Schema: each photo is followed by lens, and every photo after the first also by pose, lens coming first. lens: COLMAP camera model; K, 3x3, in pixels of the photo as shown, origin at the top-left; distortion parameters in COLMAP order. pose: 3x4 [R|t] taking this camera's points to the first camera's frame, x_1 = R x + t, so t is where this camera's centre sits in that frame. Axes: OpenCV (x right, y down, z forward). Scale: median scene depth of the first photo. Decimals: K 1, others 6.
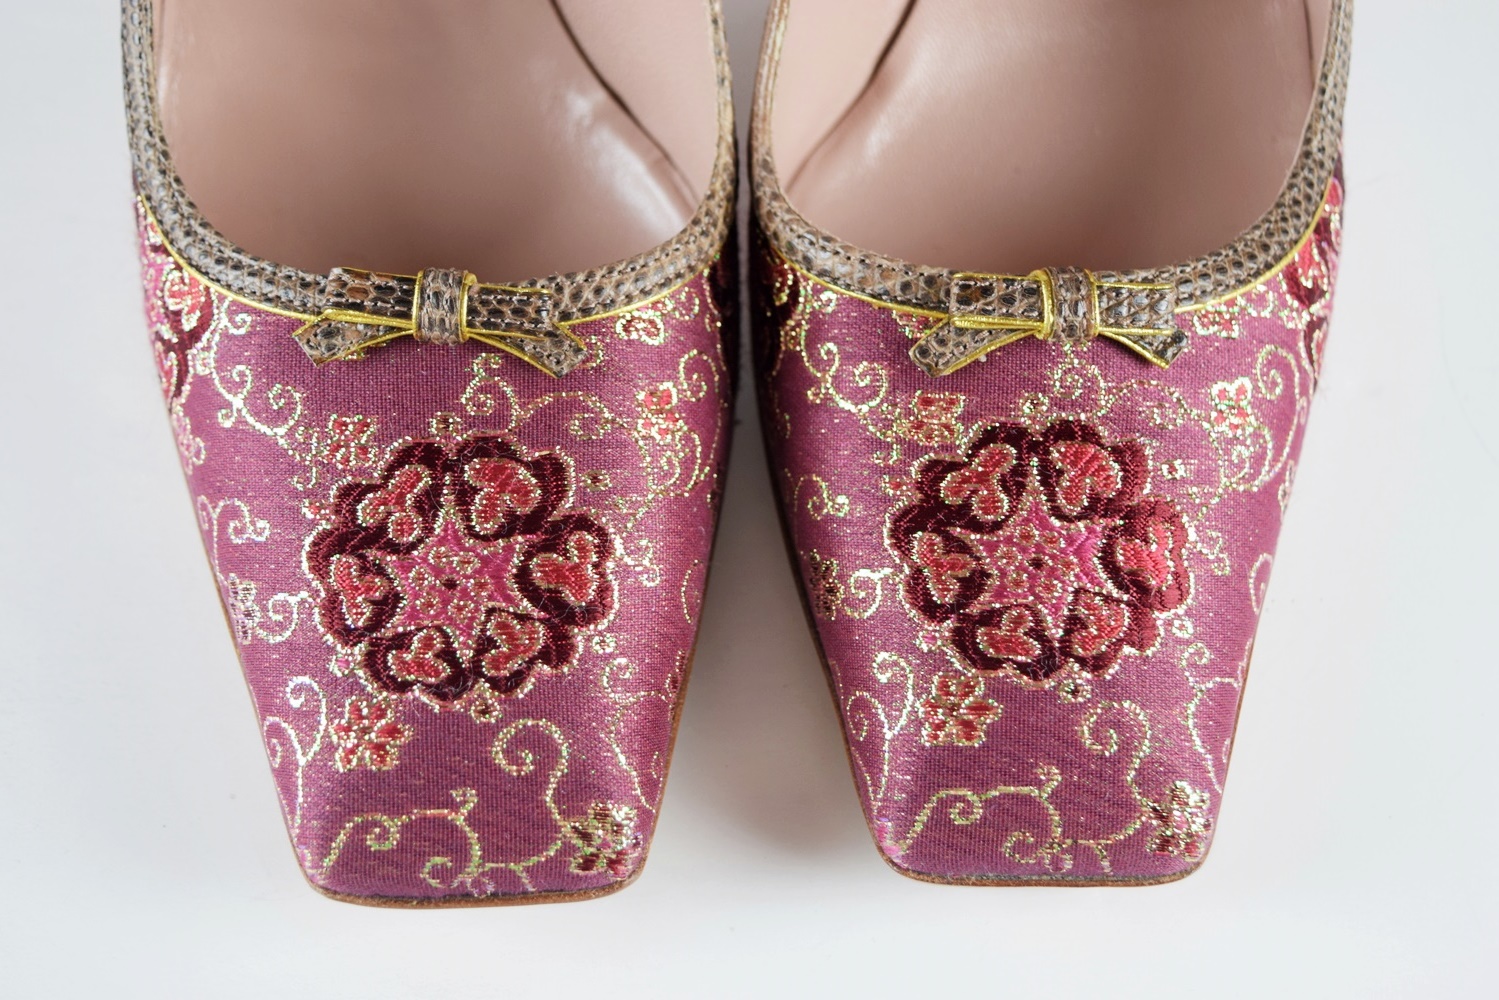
lens RADIAL K [[2751.5, 0, 747.4], [0, 2751.5, 495.5], [0, 0, 1]] dist [-0.004937, 0.000000]
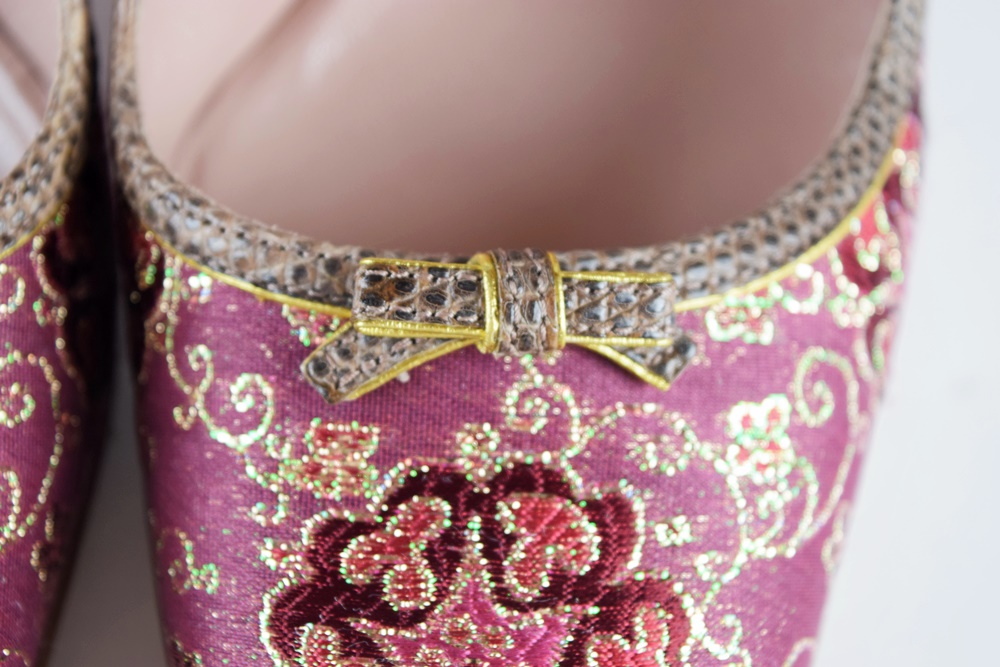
lens RADIAL K [[2314.0, 0, 501.8], [0, 2314.0, 337.3], [0, 0, 1]] dist [0.078470, 0.000000]
pose [[0.999860, 0.009330, 0.013915, 0.101037], [-0.009578, 0.999795, 0.017866, -0.069959], [-0.013745, -0.017997, 0.999744, 0.398314]]
